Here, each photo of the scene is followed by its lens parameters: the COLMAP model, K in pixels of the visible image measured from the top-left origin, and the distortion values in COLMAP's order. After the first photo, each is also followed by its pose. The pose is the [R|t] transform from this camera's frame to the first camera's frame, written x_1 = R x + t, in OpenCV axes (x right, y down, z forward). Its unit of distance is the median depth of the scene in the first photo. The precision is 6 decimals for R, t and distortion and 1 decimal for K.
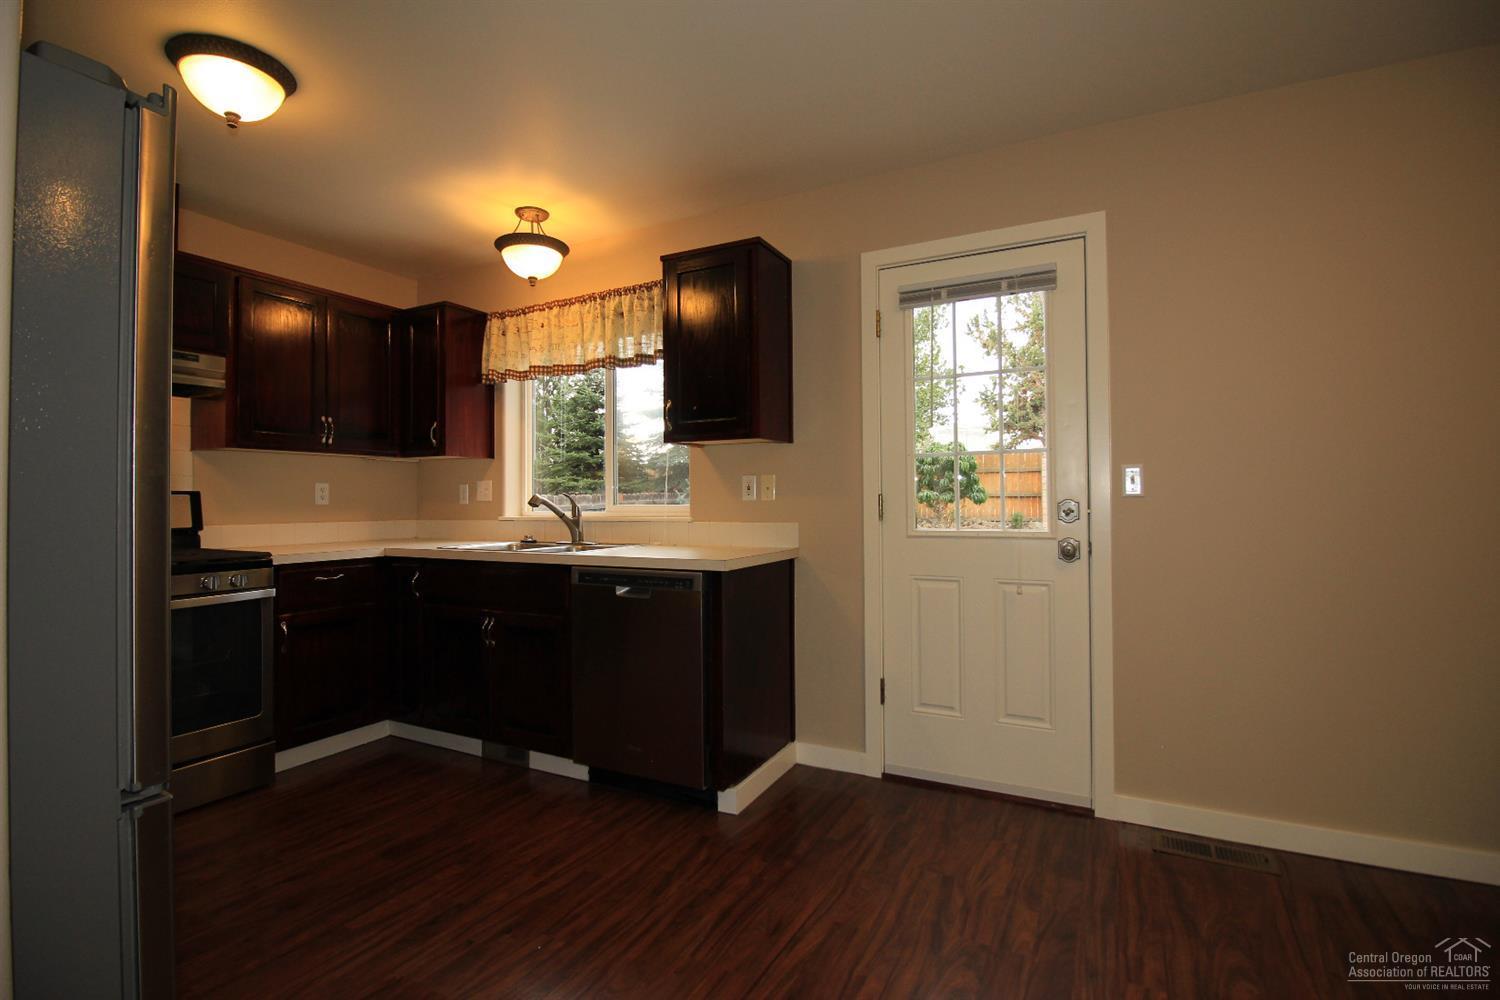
lens RADIAL K [[703.2, 0, 750.1], [0, 703.2, 492.9], [0, 0, 1]] dist [-0.019090, -0.004456]
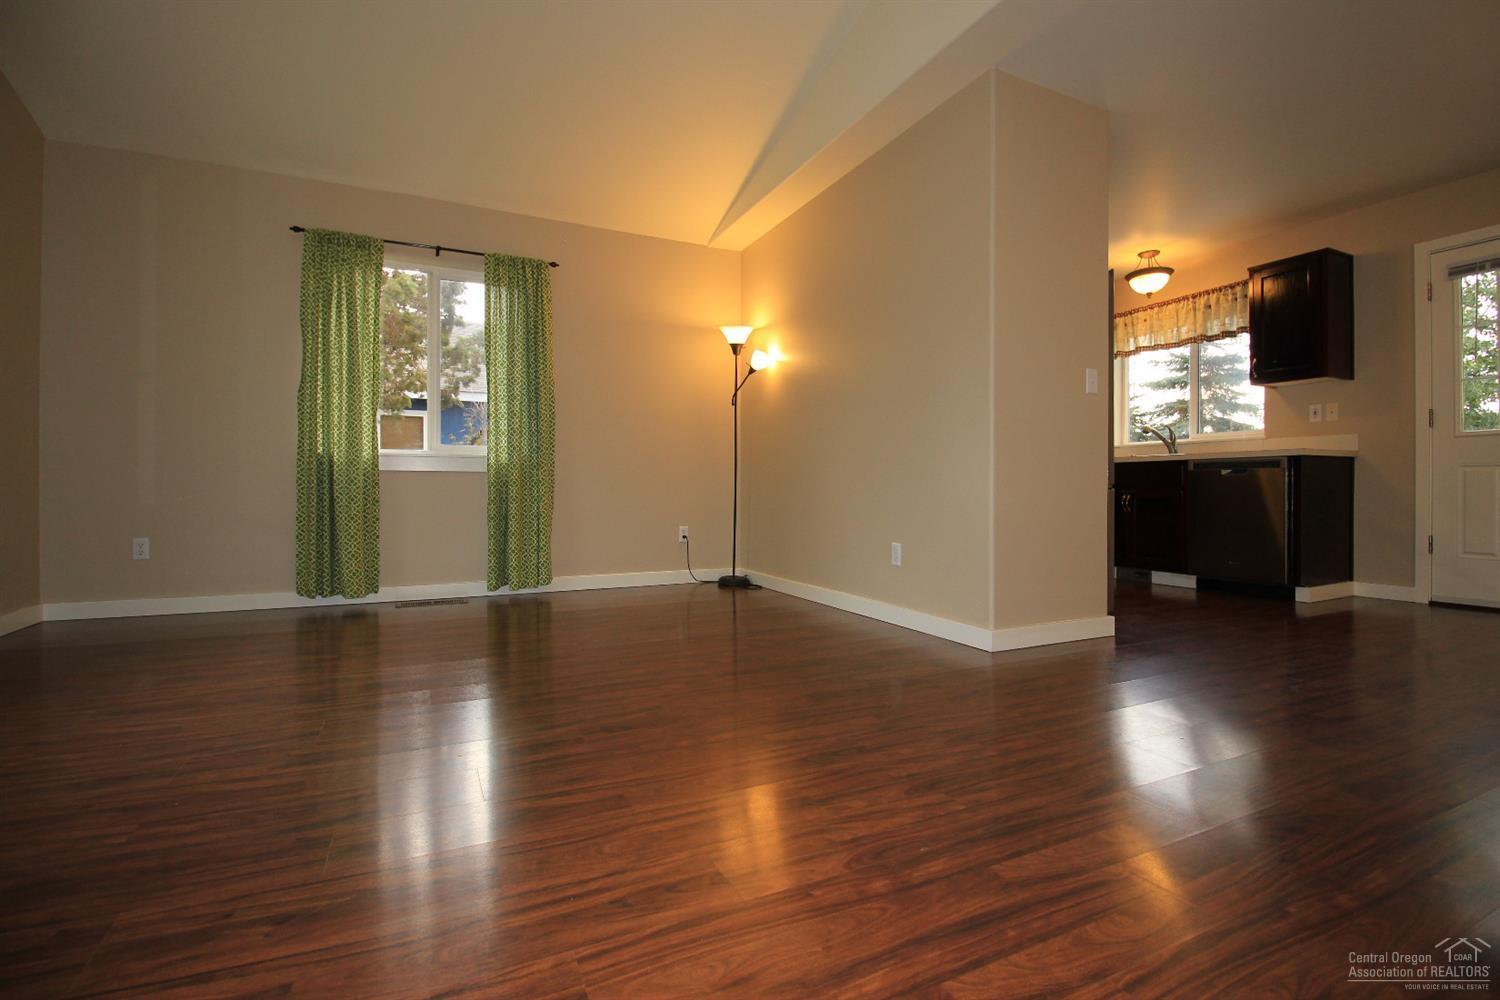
lens RADIAL K [[703.2, 0, 728.2], [0, 703.2, 489.2], [0, 0, 1]] dist [-0.019090, -0.004456]
pose [[0.774310, 0.009950, -0.632728, -0.034725], [-0.001905, 0.999908, 0.013393, 0.128606], [0.632804, -0.009165, 0.774258, -0.863302]]
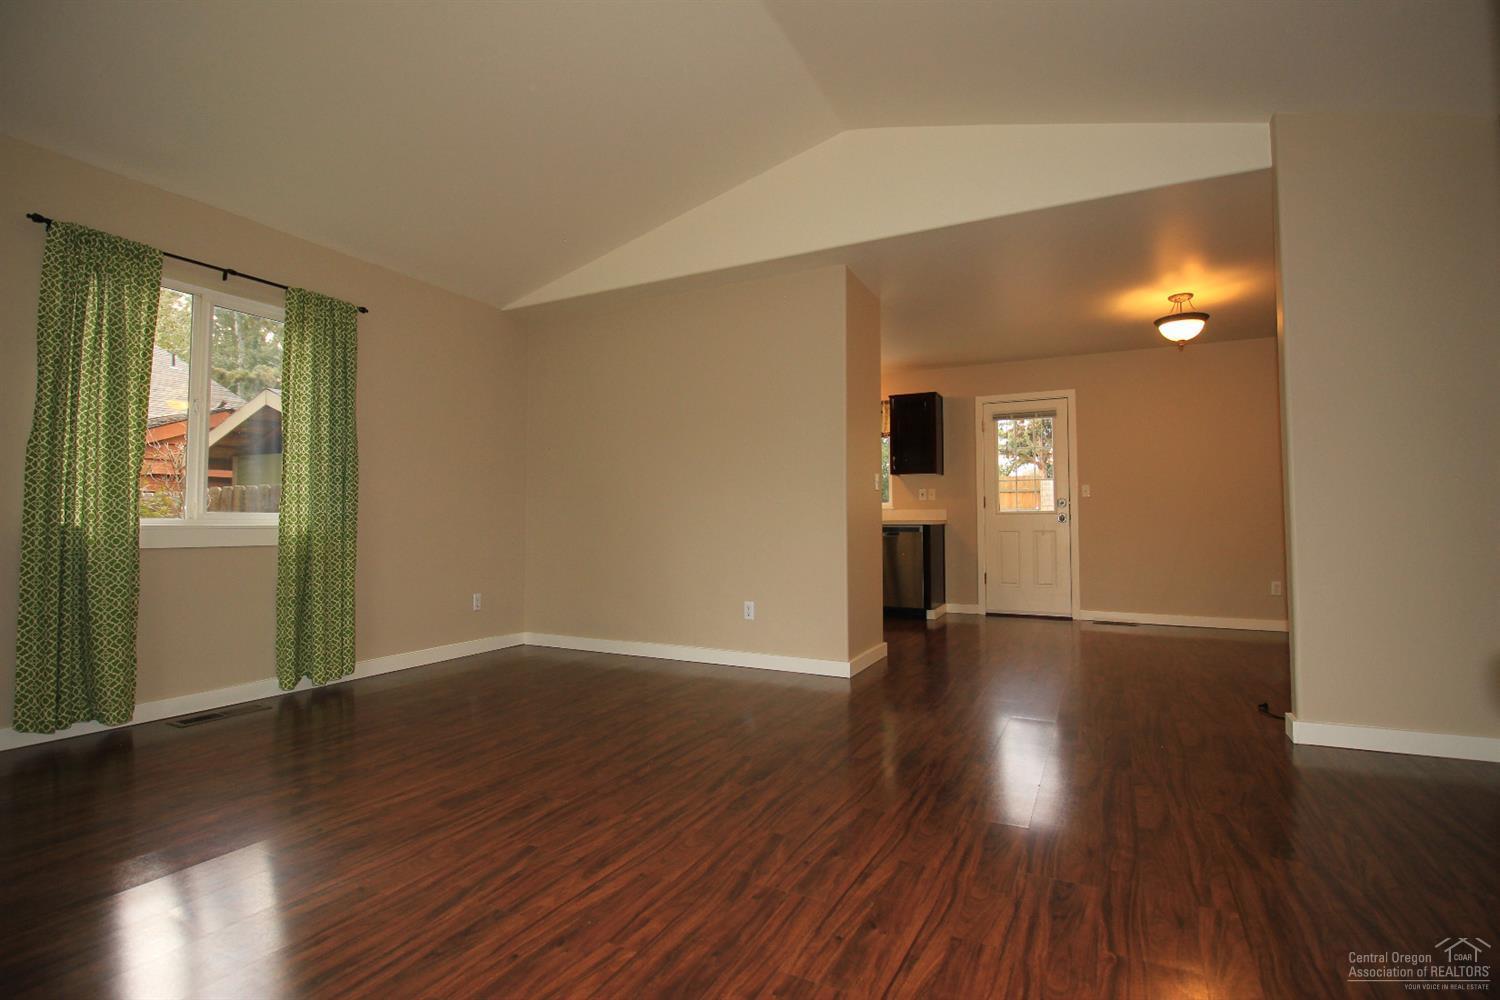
lens RADIAL K [[703.2, 0, 761.6], [0, 703.2, 494.9], [0, 0, 1]] dist [-0.019090, -0.004456]
pose [[0.999687, 0.006800, -0.024065, -0.443372], [-0.007511, 0.999533, -0.029606, 0.061571], [0.023852, 0.029777, 0.999272, -1.211918]]
